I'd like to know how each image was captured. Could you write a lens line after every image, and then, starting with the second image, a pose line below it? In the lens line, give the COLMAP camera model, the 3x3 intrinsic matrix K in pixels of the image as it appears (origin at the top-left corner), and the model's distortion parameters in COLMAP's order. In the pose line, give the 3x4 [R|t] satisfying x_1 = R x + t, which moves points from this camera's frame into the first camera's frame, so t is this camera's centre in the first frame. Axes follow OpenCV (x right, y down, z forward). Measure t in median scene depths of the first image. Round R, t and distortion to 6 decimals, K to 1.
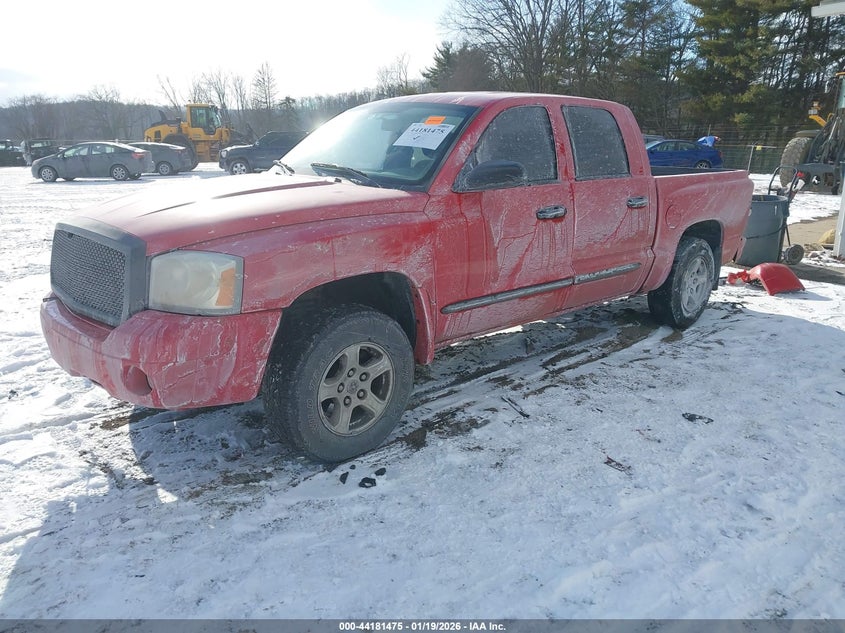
lens RADIAL K [[691.6, 0, 422.5], [0, 691.6, 316.5], [0, 0, 1]] dist [-0.012928, -0.009449]
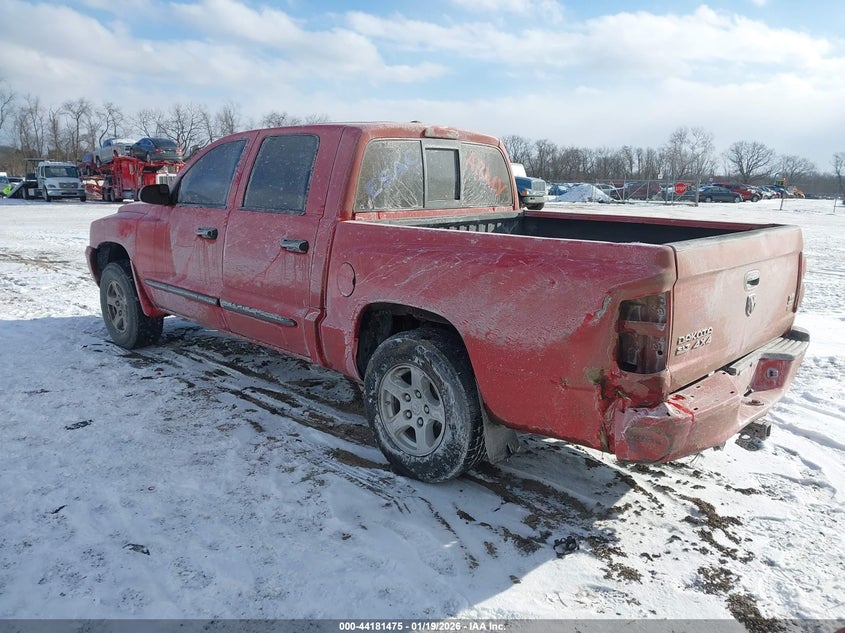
lens RADIAL K [[691.6, 0, 422.5], [0, 691.6, 316.5], [0, 0, 1]] dist [-0.012928, -0.009449]
pose [[0.019946, 0.194235, -0.980752, 1.166721], [-0.262939, 0.947435, 0.182290, -0.282390], [0.964606, 0.254242, 0.069970, 1.148920]]
